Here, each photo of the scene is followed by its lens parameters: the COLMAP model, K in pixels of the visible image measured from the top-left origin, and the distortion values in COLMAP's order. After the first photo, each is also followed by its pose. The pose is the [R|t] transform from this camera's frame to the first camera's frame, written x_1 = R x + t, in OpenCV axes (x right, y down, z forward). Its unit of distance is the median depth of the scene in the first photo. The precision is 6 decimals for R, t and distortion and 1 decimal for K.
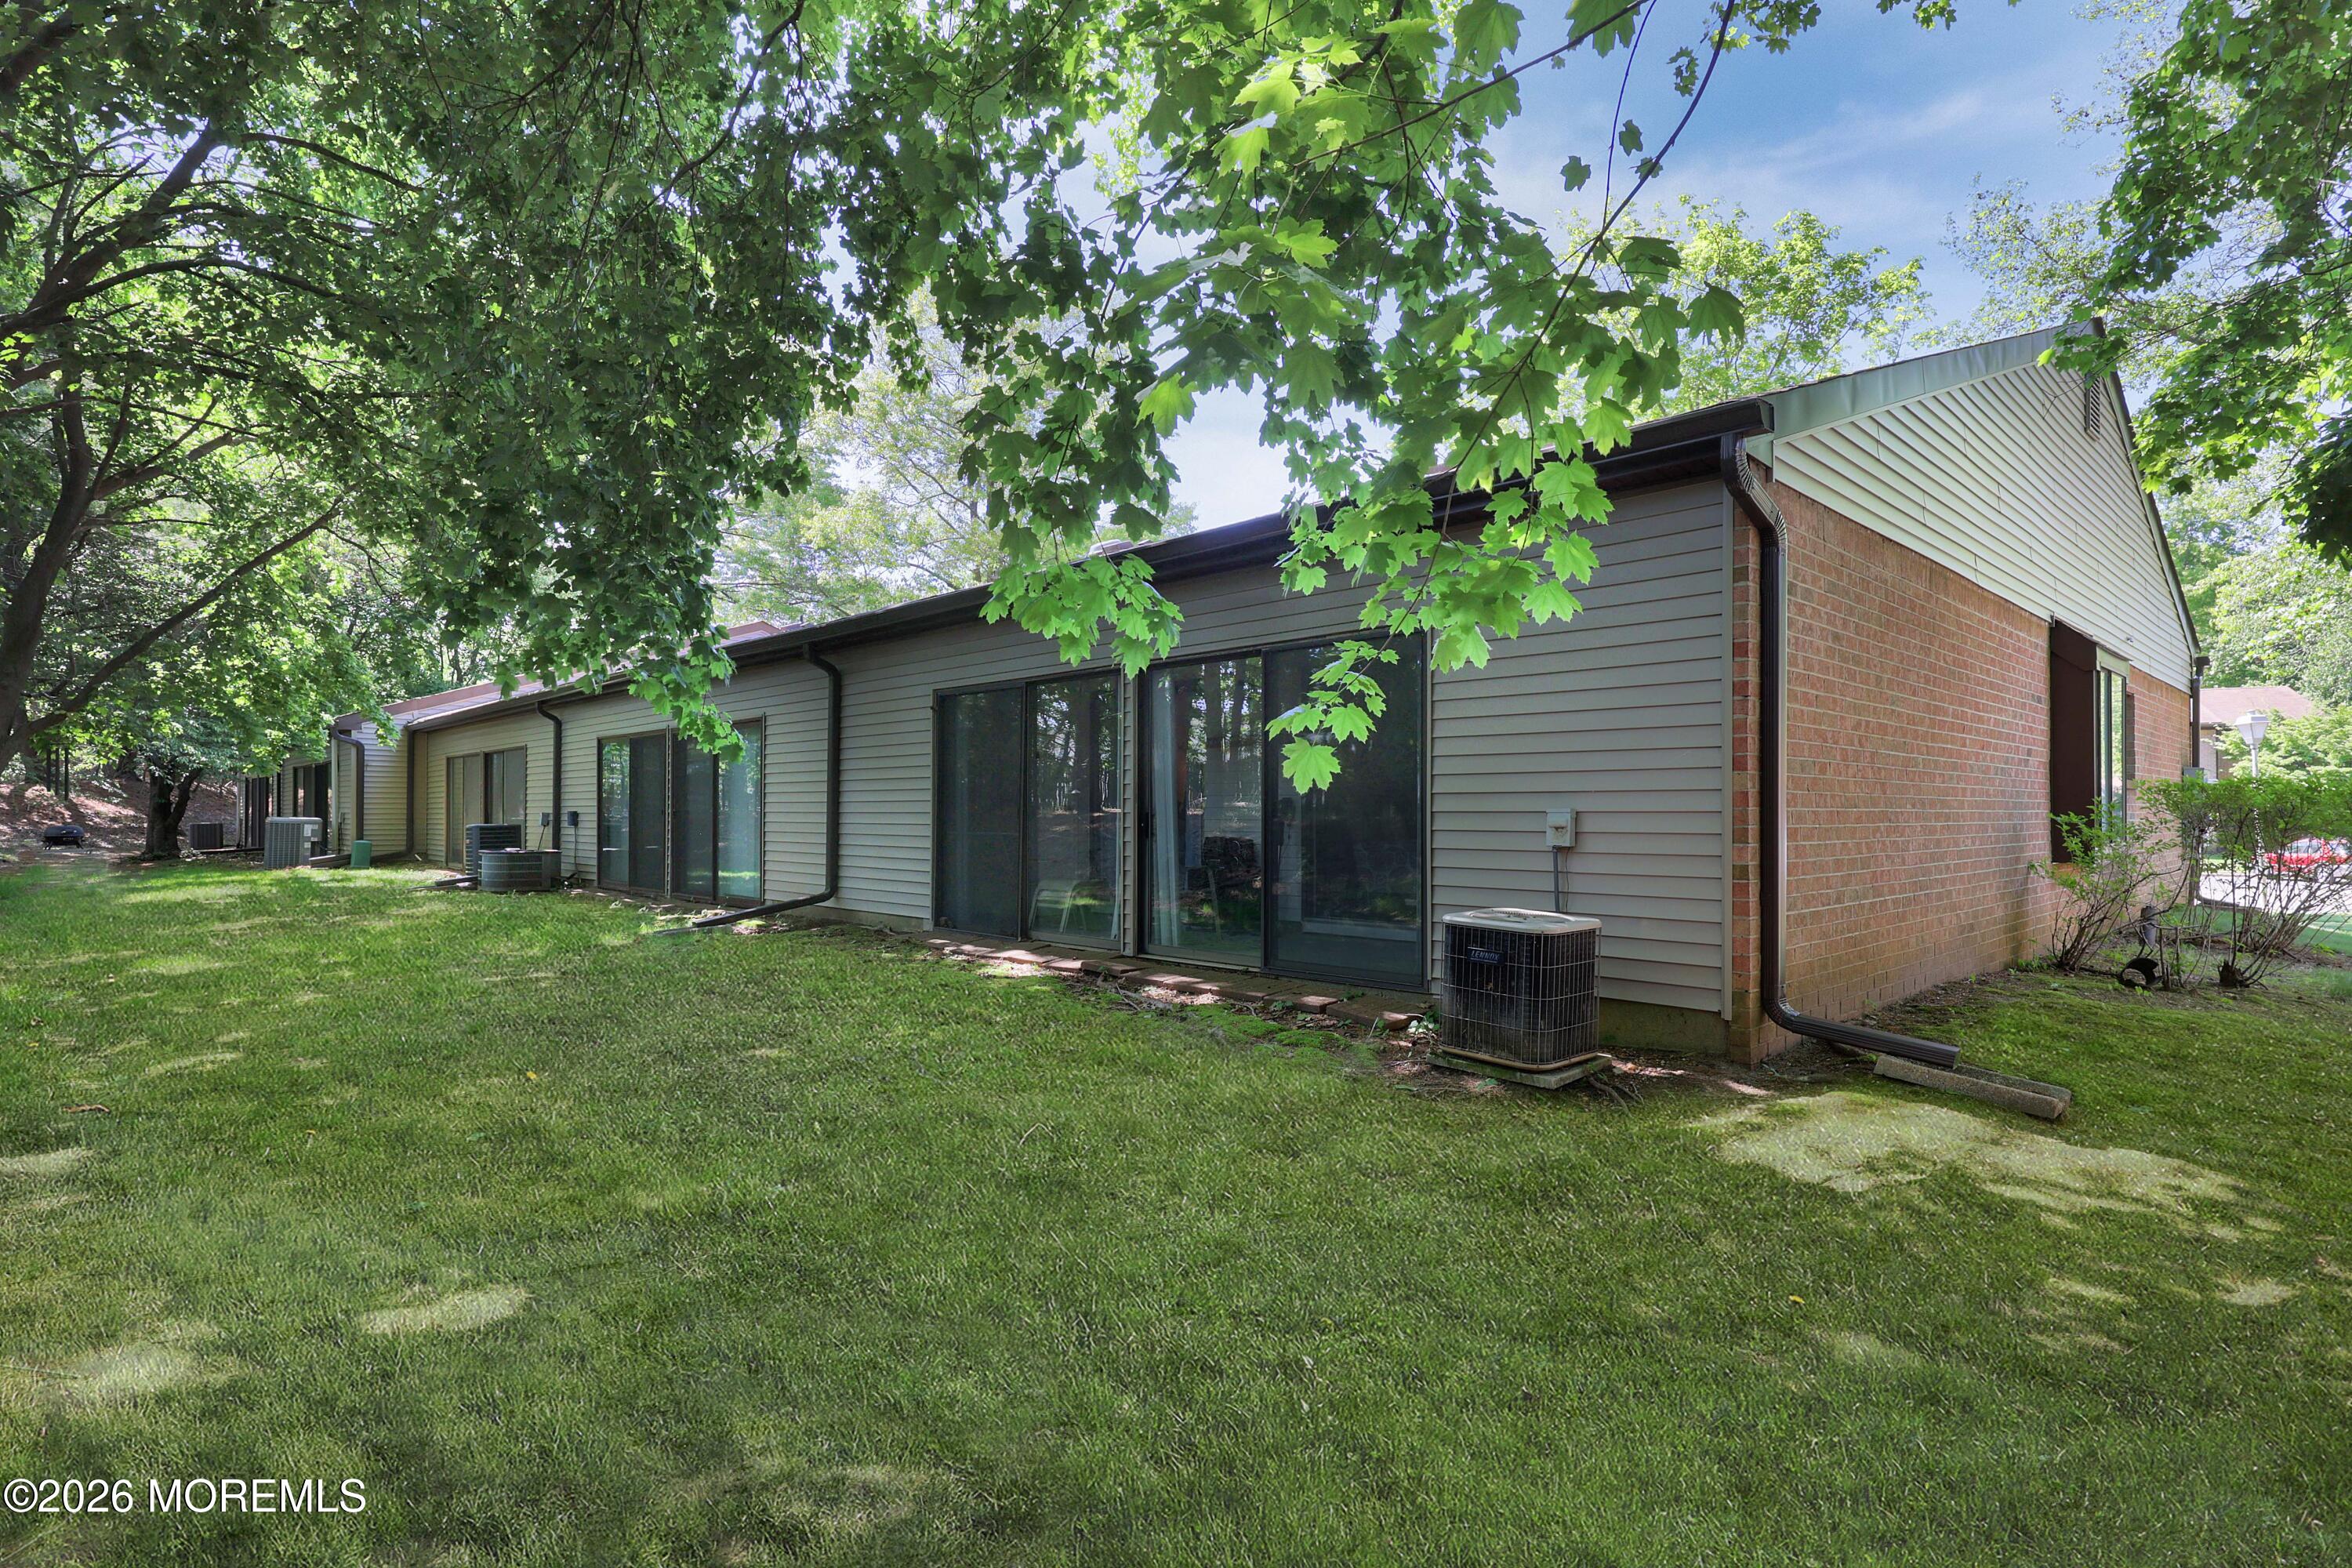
lens RADIAL K [[1189.1, 0, 1179.3], [0, 1189.1, 805.7], [0, 0, 1]] dist [0.001122, 0.001384]
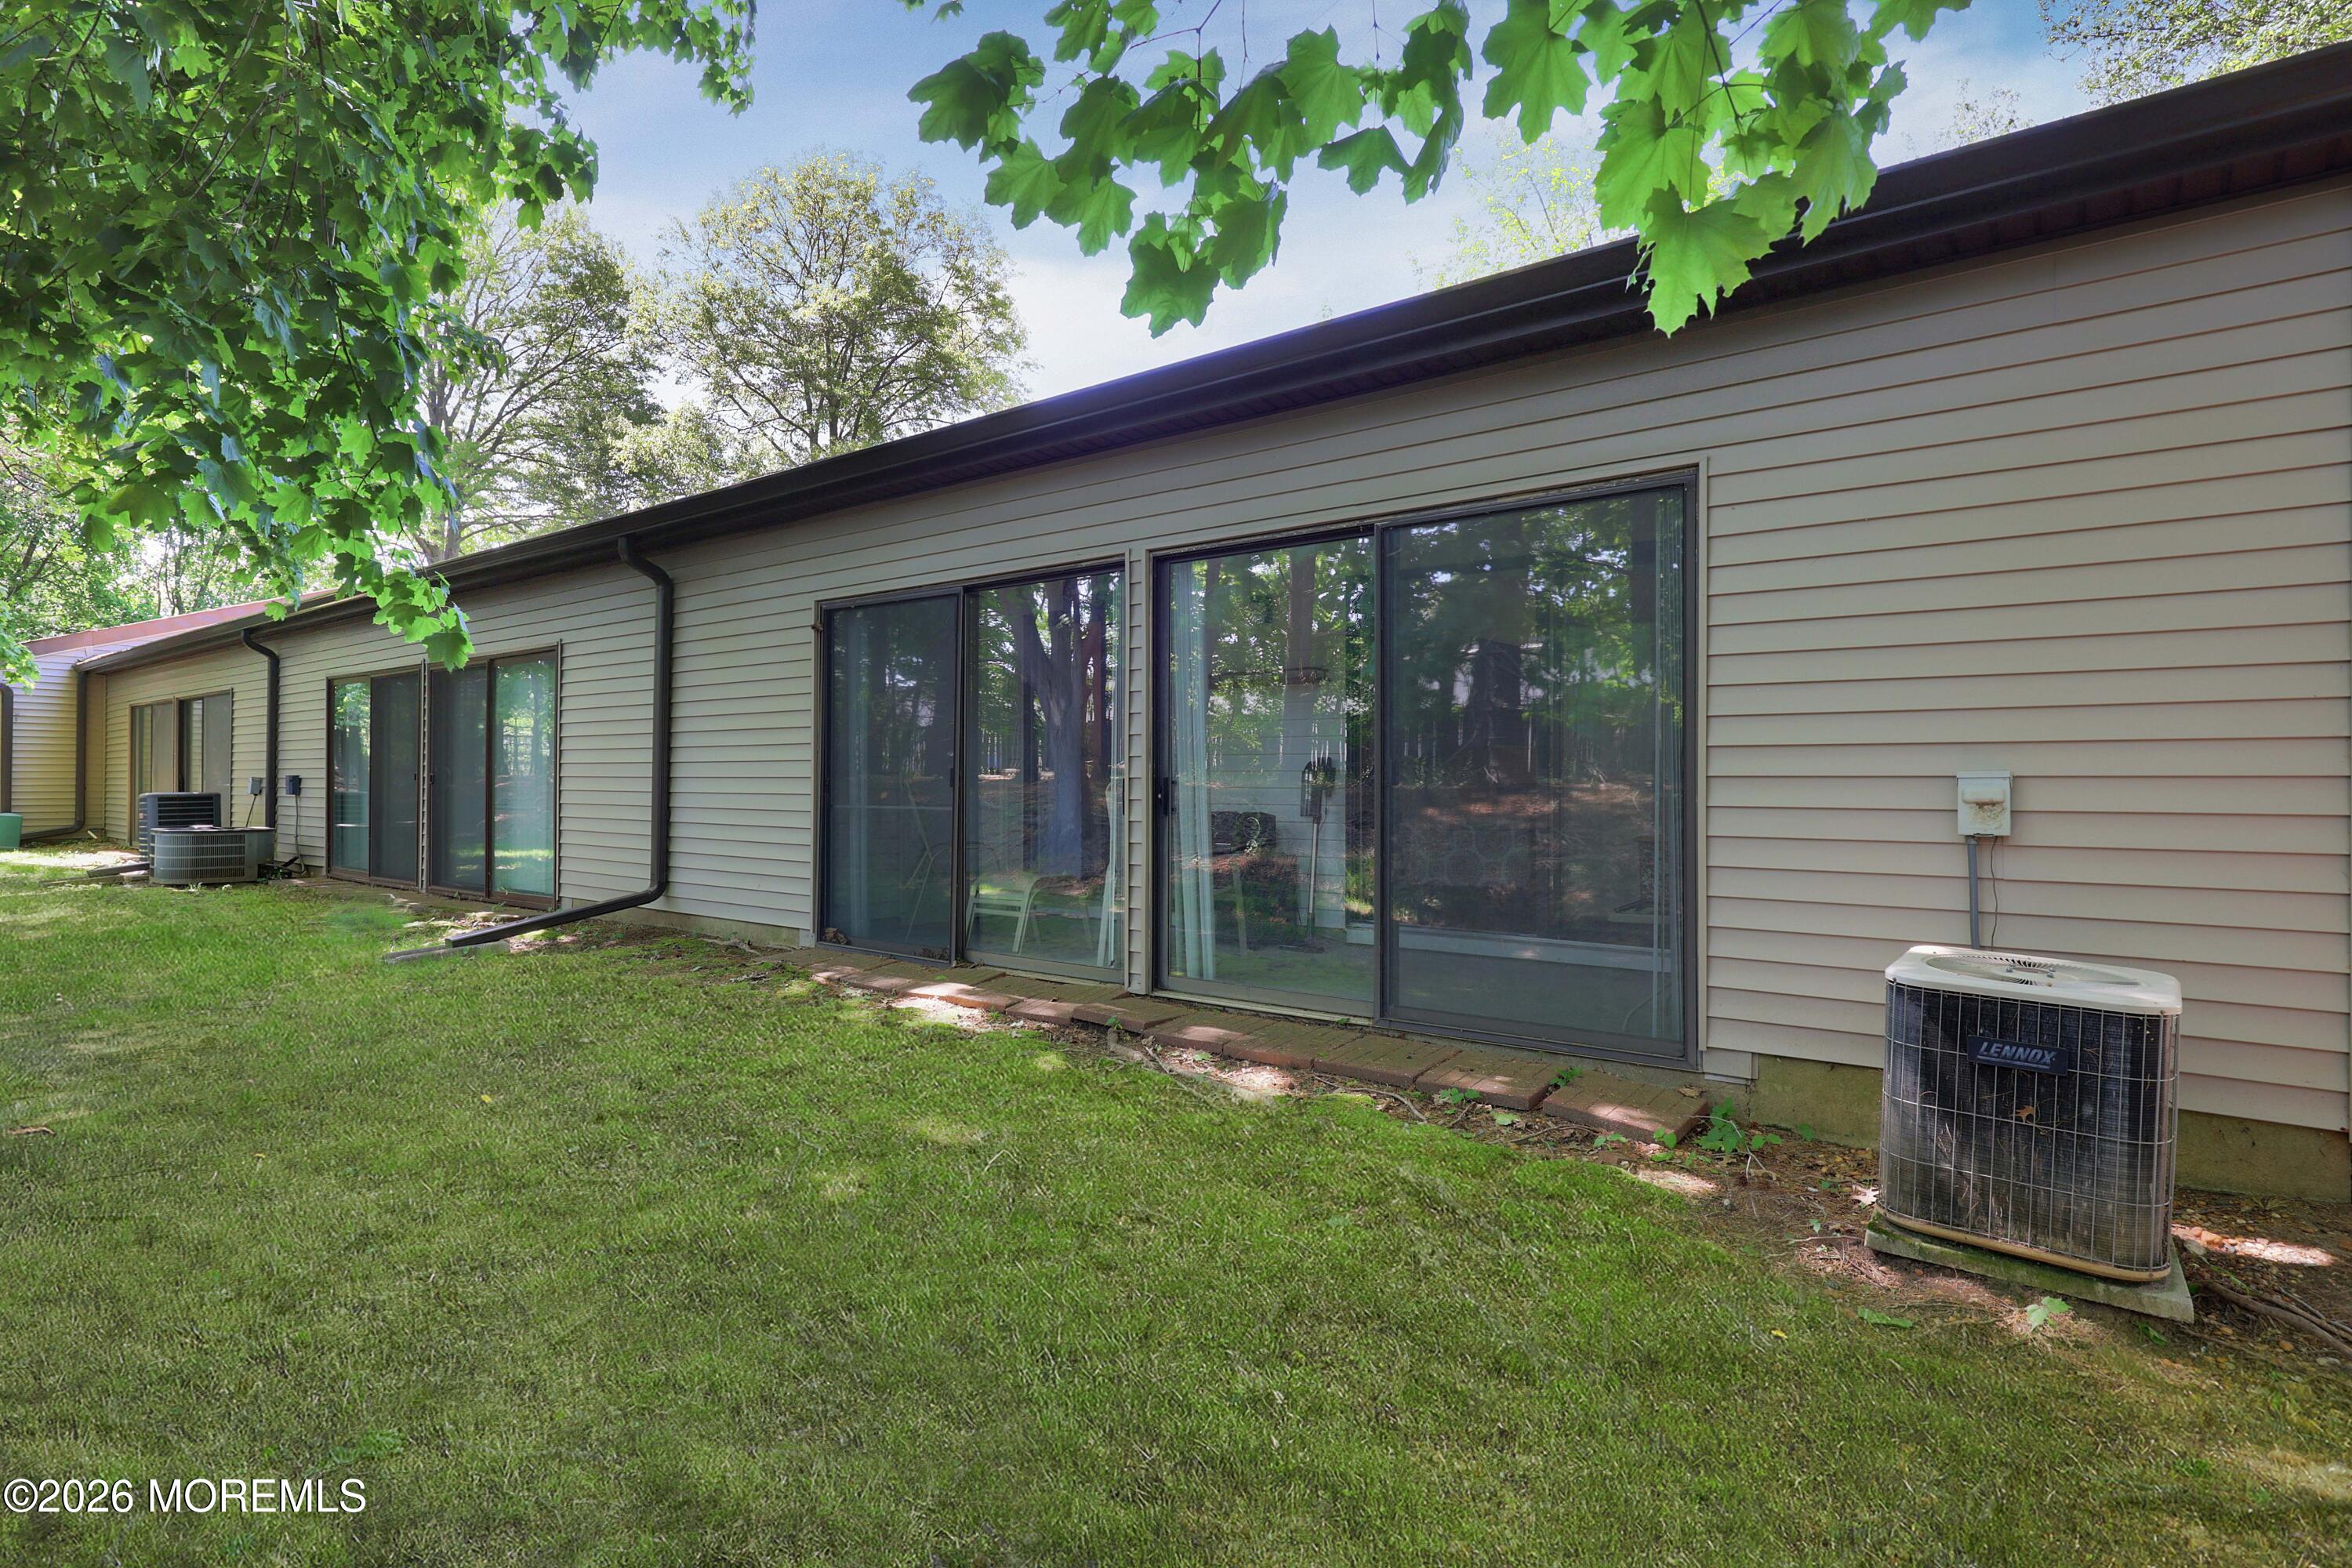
lens RADIAL K [[1189.1, 0, 1171.3], [0, 1189.1, 779.9], [0, 0, 1]] dist [0.001122, 0.001384]
pose [[0.991080, 0.000948, 0.133266, -0.064492], [-0.001882, 0.999975, 0.006882, 0.001536], [-0.133256, -0.007072, 0.991056, 0.195482]]
